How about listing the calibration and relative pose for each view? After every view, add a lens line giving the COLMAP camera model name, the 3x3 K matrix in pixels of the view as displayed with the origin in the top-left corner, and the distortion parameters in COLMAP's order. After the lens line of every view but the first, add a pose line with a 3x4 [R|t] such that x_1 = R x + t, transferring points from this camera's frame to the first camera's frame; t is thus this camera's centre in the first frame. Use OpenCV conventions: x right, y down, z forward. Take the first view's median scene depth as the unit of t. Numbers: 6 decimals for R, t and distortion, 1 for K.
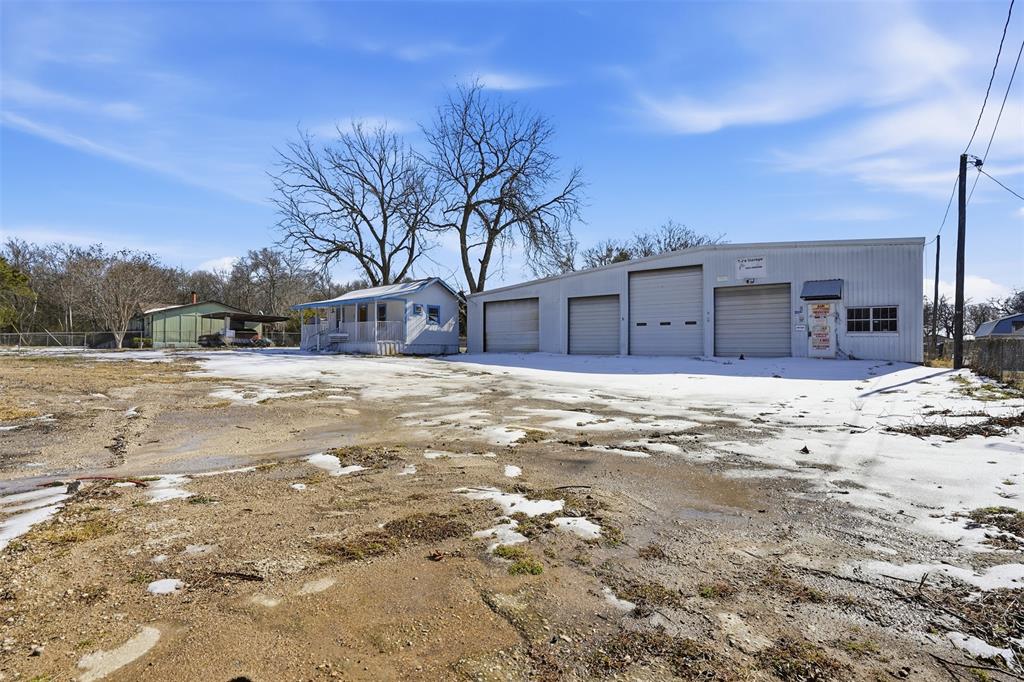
lens RADIAL K [[497.4, 0, 512.0], [0, 497.4, 341.0], [0, 0, 1]] dist [-0.049557, 0.000150]
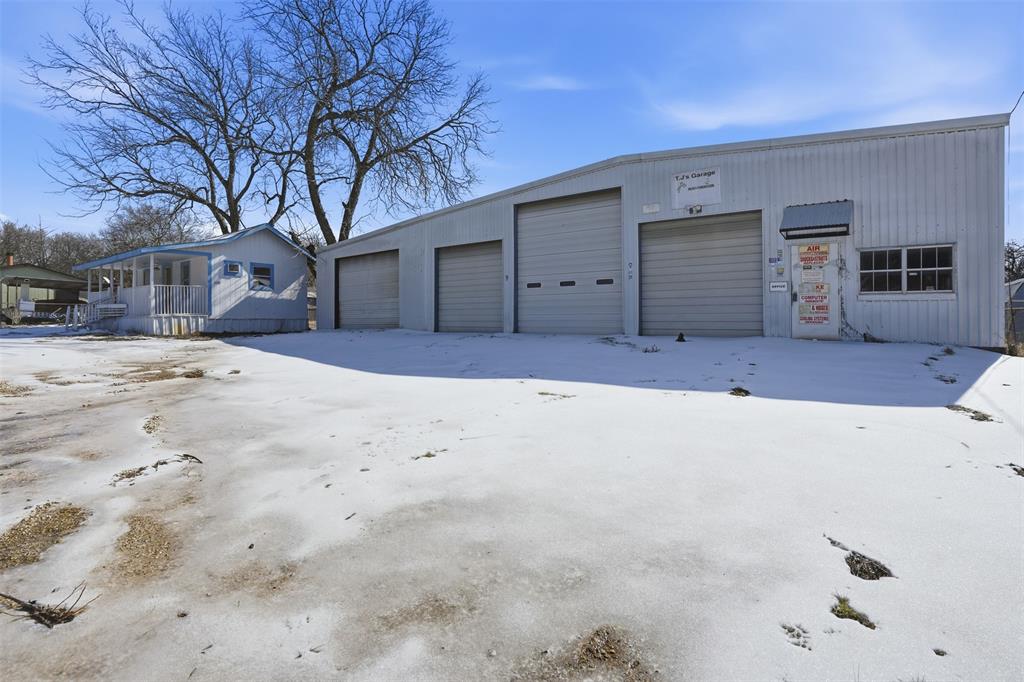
lens RADIAL K [[496.5, 0, 507.8], [0, 496.5, 318.3], [0, 0, 1]] dist [-0.048393, 0.000482]
pose [[0.998281, -0.007587, 0.058113, 0.206210], [0.006942, 0.999912, 0.011306, 0.001798], [-0.058194, -0.010883, 0.998246, 0.385269]]
